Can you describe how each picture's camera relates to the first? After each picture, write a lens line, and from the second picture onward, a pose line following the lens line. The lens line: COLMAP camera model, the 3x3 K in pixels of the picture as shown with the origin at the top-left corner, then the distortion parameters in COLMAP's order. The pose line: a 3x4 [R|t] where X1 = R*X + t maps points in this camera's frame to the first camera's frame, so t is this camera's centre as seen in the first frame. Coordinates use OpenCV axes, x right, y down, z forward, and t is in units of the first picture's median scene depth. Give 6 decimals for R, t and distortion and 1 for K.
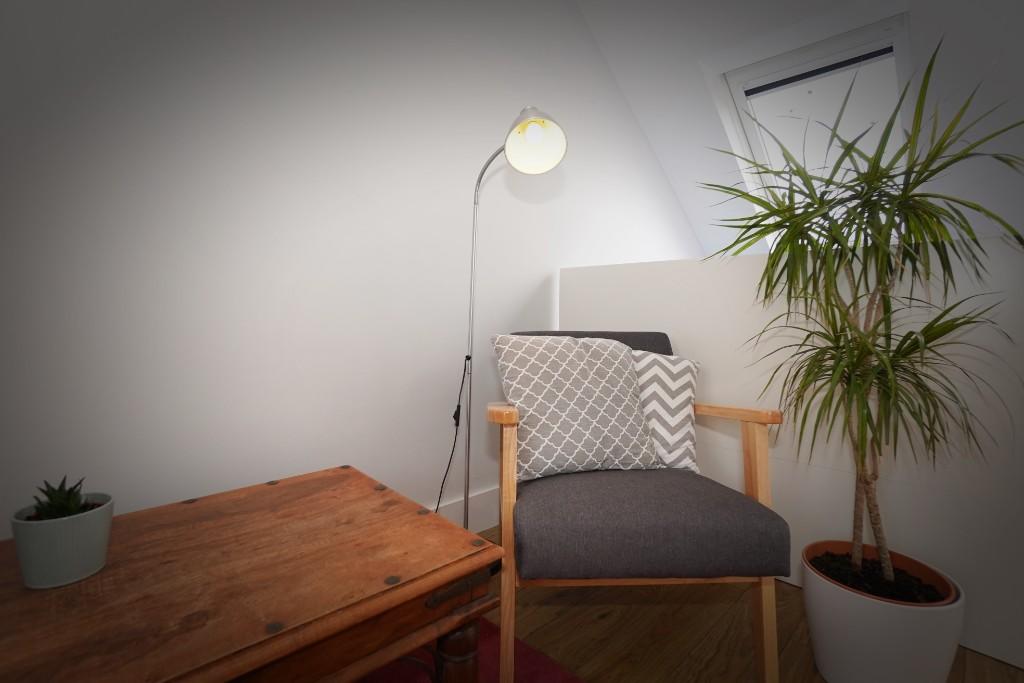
lens RADIAL K [[500.2, 0, 509.6], [0, 500.2, 336.0], [0, 0, 1]] dist [-0.001356, 0.000280]
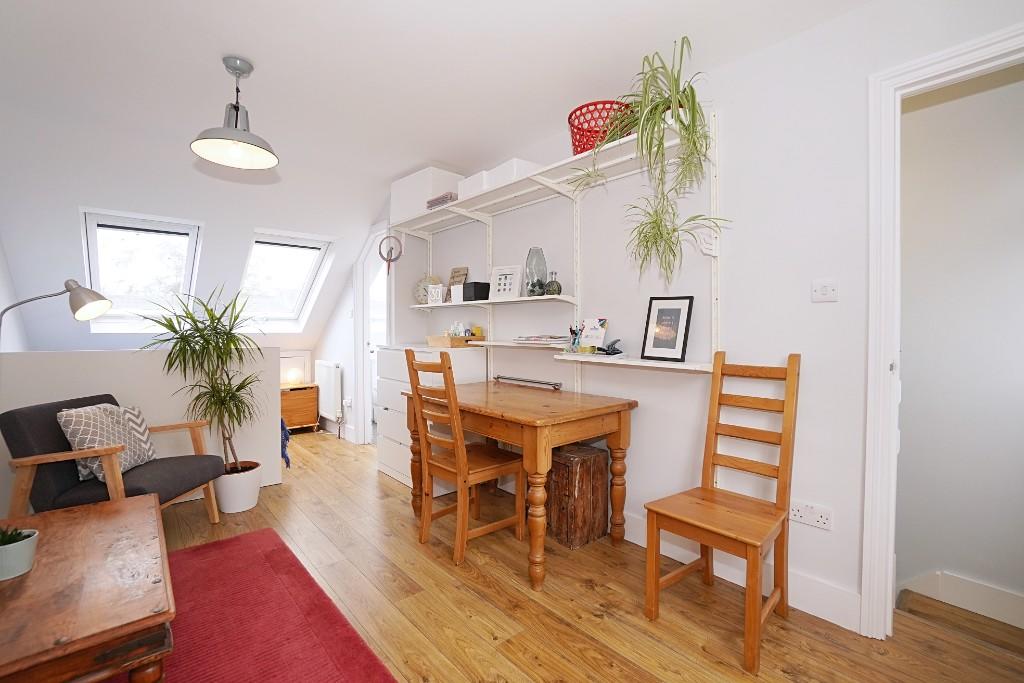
lens RADIAL K [[453.5, 0, 504.1], [0, 453.5, 335.5], [0, 0, 1]] dist [-0.064239, 0.024391]
pose [[0.080592, -0.021079, 0.996524, -1.358960], [0.025913, 0.999483, 0.019046, -0.251209], [-0.996410, 0.024288, 0.081097, -0.612240]]
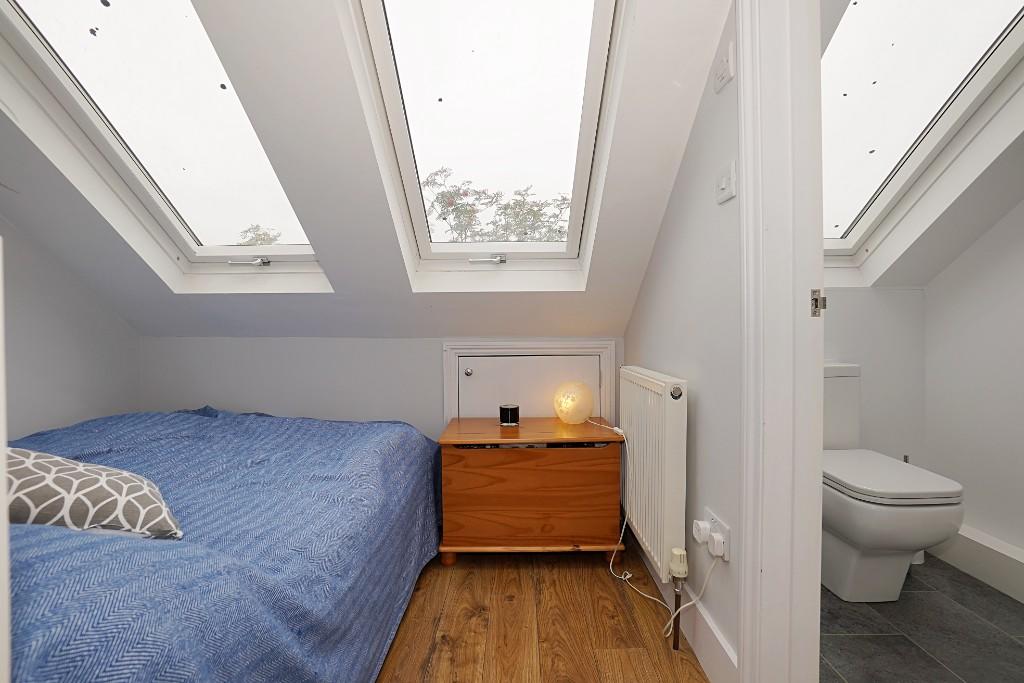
lens RADIAL K [[453.5, 0, 504.1], [0, 453.5, 335.5], [0, 0, 1]] dist [-0.064239, 0.024391]
pose [[0.732385, -0.016686, 0.680687, 0.998379], [0.033523, 0.999371, -0.011571, -0.103847], [-0.680065, 0.031293, 0.732483, 0.467782]]
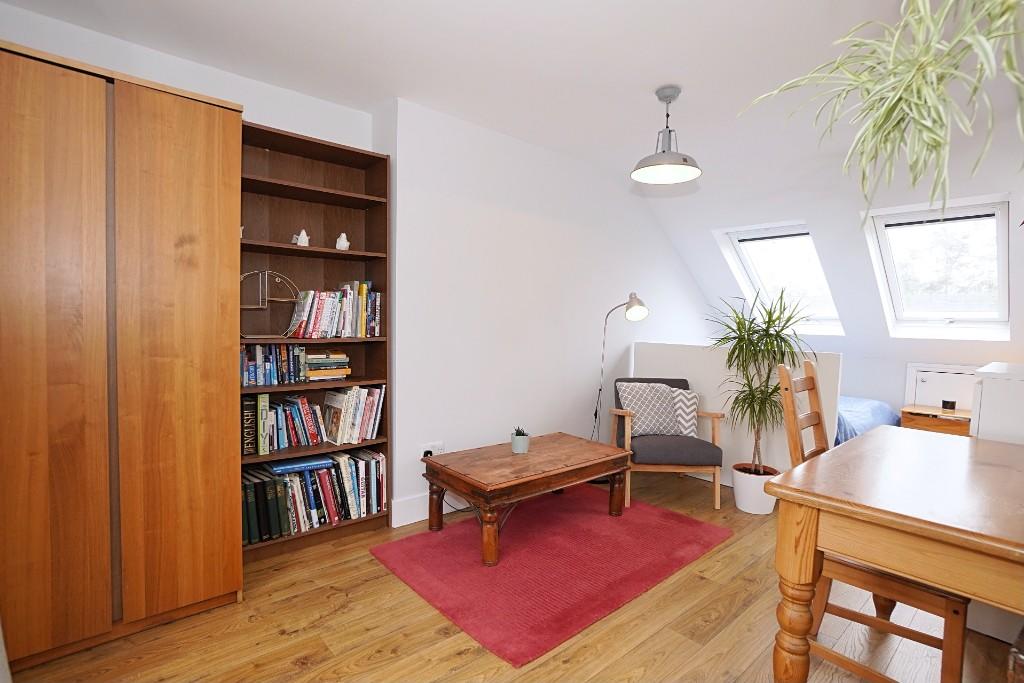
lens RADIAL K [[508.0, 0, 511.0], [0, 508.0, 349.6], [0, 0, 1]] dist [-0.002435, -0.000493]
pose [[0.998150, 0.020459, -0.057250, -0.419641], [-0.019115, 0.999531, 0.023932, -0.216306], [0.057712, -0.022794, 0.998073, -1.593028]]
